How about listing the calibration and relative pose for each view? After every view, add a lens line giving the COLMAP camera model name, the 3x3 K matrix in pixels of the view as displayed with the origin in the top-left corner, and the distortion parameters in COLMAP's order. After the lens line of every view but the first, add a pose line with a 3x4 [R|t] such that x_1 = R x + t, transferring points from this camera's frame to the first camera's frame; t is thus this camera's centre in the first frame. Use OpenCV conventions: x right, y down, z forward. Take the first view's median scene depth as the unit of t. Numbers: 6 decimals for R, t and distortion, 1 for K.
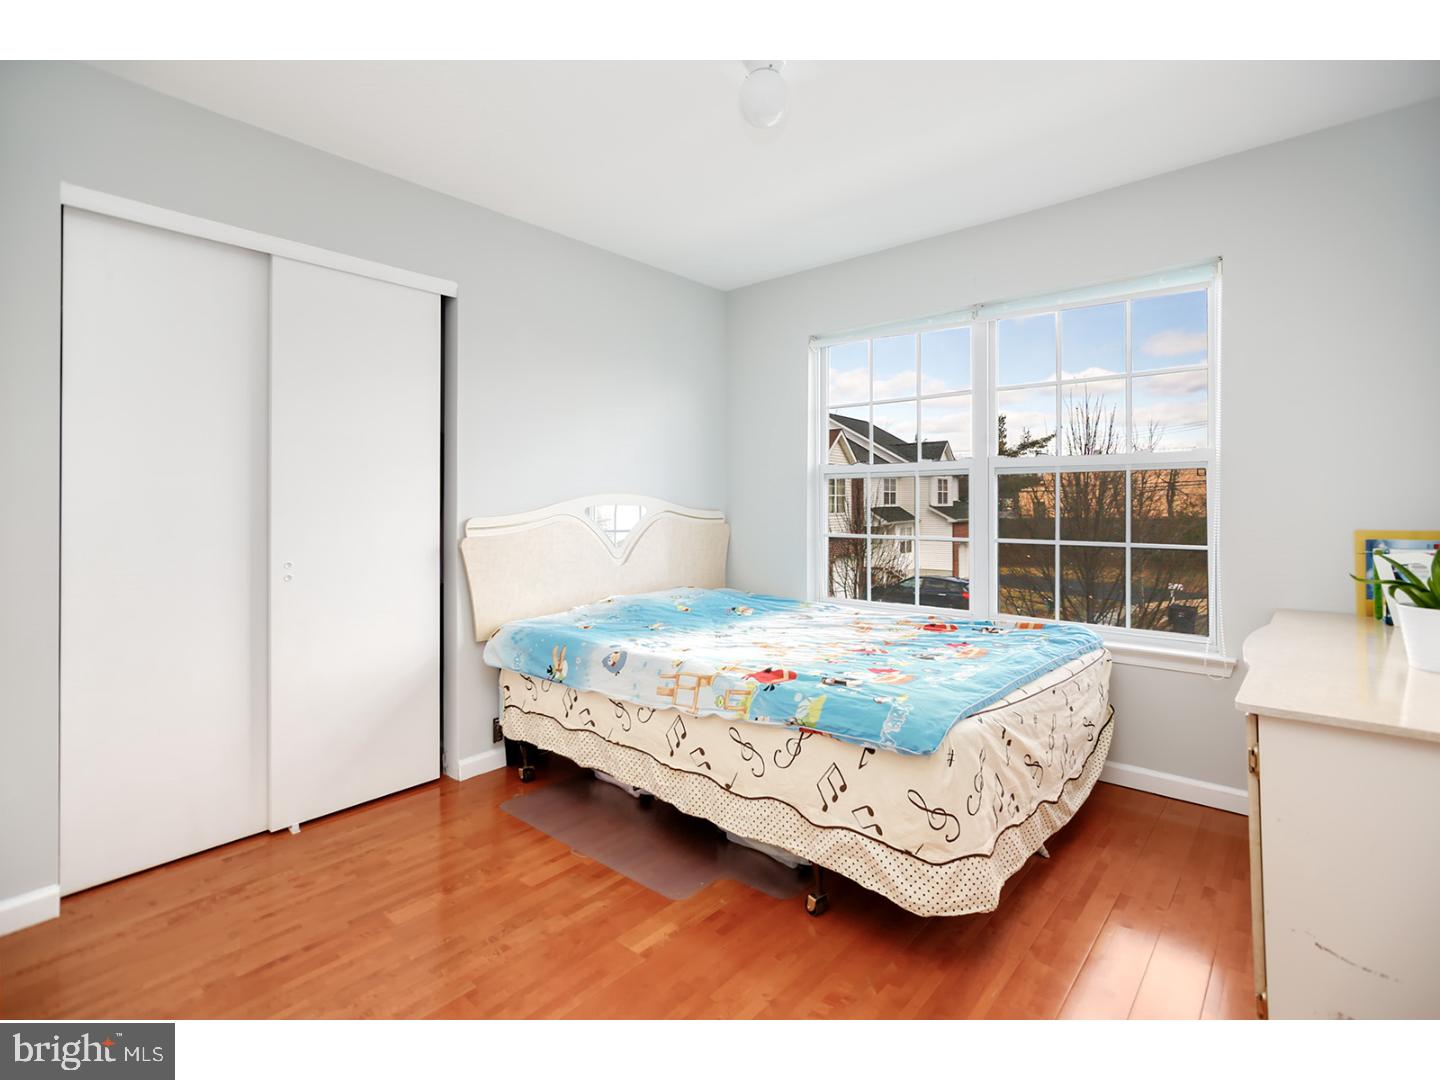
lens RADIAL K [[670.8, 0, 711.9], [0, 670.8, 533.7], [0, 0, 1]] dist [0.005025, 0.001575]
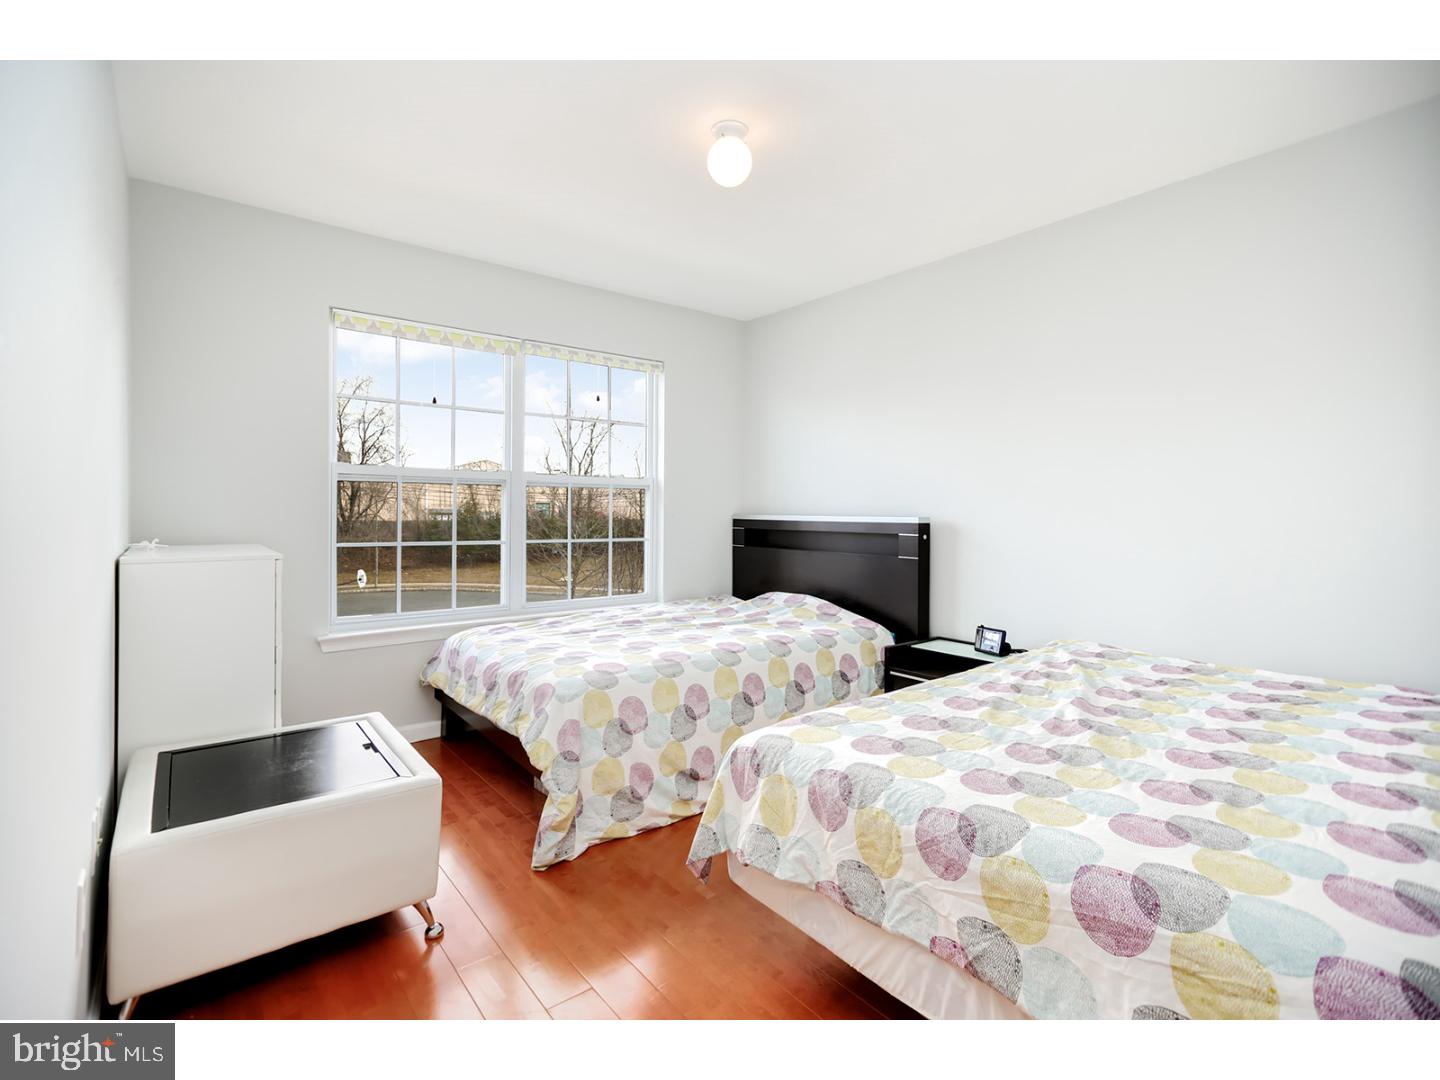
lens RADIAL K [[670.8, 0, 711.9], [0, 670.8, 533.7], [0, 0, 1]] dist [0.005025, 0.001575]
pose [[0.167435, -0.029014, 0.985456, -0.728828], [0.027681, 0.999311, 0.024719, -0.025407], [-0.985494, 0.023139, 0.168123, 0.521986]]
